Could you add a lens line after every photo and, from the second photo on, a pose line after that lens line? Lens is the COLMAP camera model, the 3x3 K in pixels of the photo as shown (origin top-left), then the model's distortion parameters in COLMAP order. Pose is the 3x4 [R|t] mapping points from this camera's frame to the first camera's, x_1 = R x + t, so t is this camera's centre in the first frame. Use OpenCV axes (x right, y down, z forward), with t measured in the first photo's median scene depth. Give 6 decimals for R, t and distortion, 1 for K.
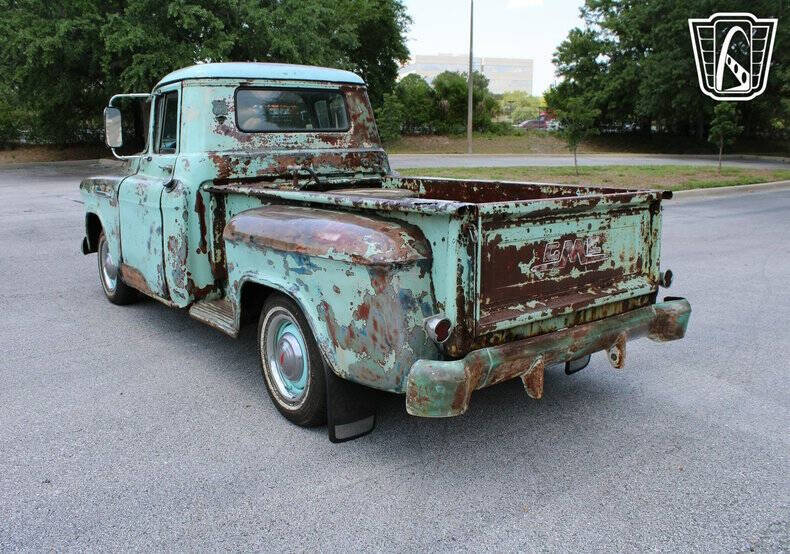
lens RADIAL K [[701.1, 0, 393.4], [0, 701.1, 266.1], [0, 0, 1]] dist [-0.180849, 0.175034]
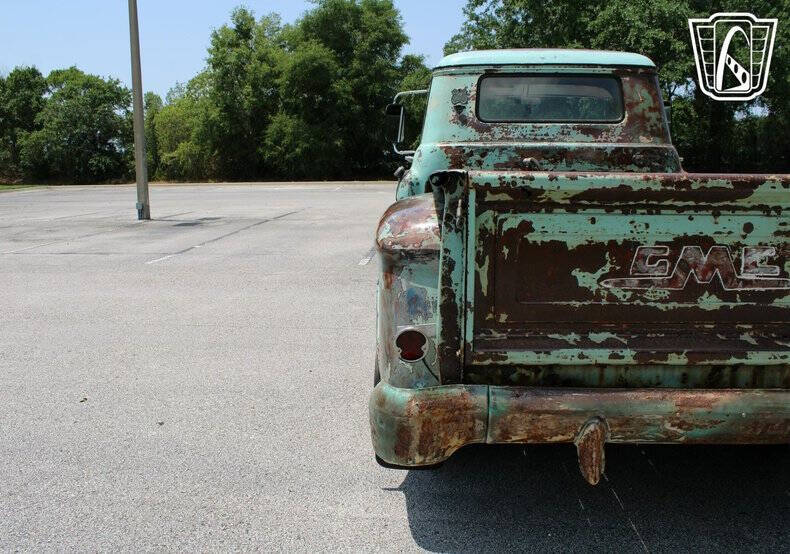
lens RADIAL K [[660.9, 0, 390.0], [0, 660.9, 267.3], [0, 0, 1]] dist [-0.165569, 0.143125]
pose [[0.752755, 0.096087, -0.651250, 0.289978], [-0.116329, 0.993137, 0.012070, 0.003966], [0.647940, 0.066674, 0.758767, 0.275355]]
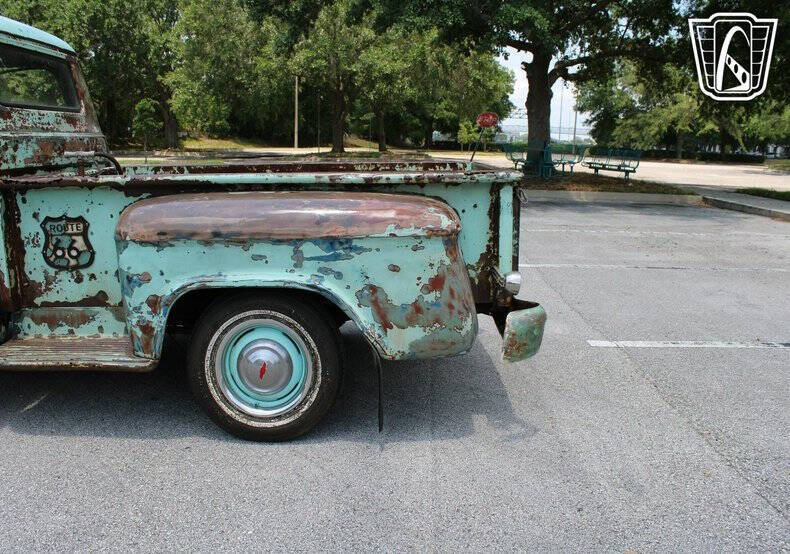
lens RADIAL K [[660.9, 0, 390.0], [0, 660.9, 267.3], [0, 0, 1]] dist [-0.165569, 0.143125]
pose [[0.609373, -0.142249, 0.780019, -0.526857], [0.131334, 0.988294, 0.077629, -0.025762], [-0.781931, 0.055138, 0.620922, 0.295587]]
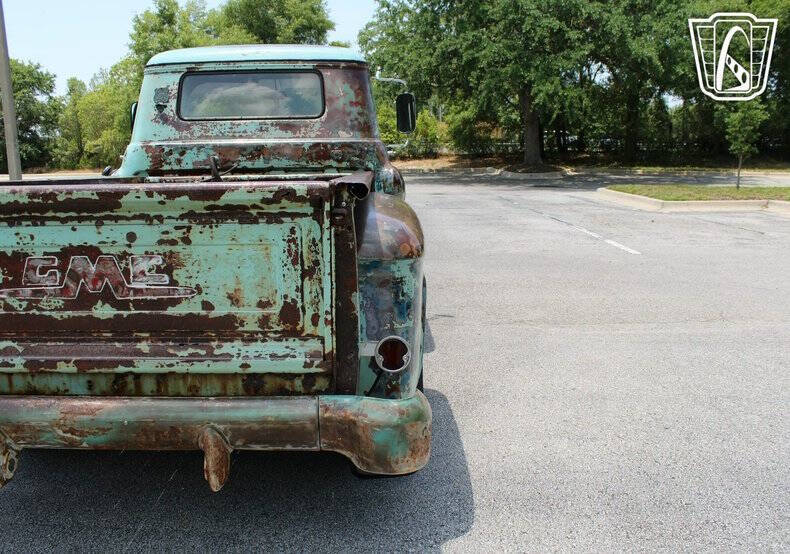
lens RADIAL K [[660.9, 0, 390.0], [0, 660.9, 267.3], [0, 0, 1]] dist [-0.165569, 0.143125]
pose [[0.805523, 0.097612, -0.584470, 0.558060], [-0.103865, 0.994327, 0.022914, -0.047435], [0.583391, 0.042248, 0.811092, 0.480524]]
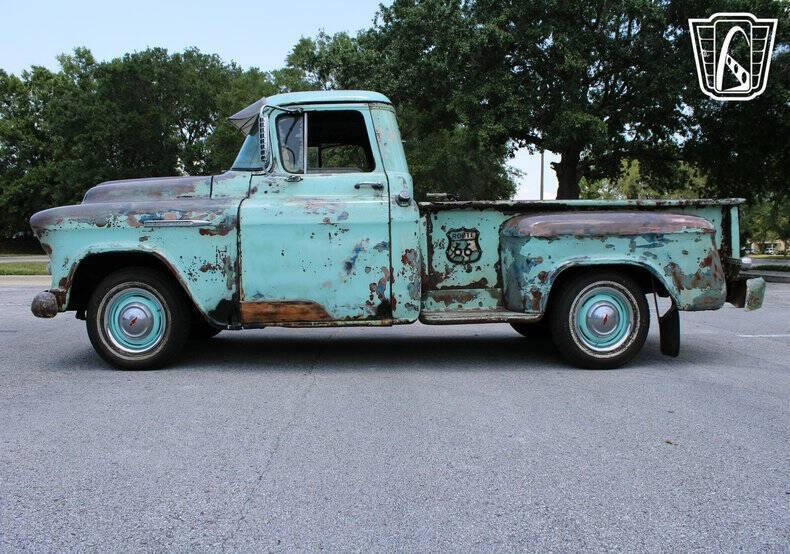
lens RADIAL K [[660.9, 0, 390.0], [0, 660.9, 267.3], [0, 0, 1]] dist [-0.165569, 0.143125]
pose [[0.586285, -0.025413, 0.809706, -1.120625], [0.150475, 0.985530, -0.078023, 0.053831], [-0.796007, 0.167584, 0.581625, 0.457977]]
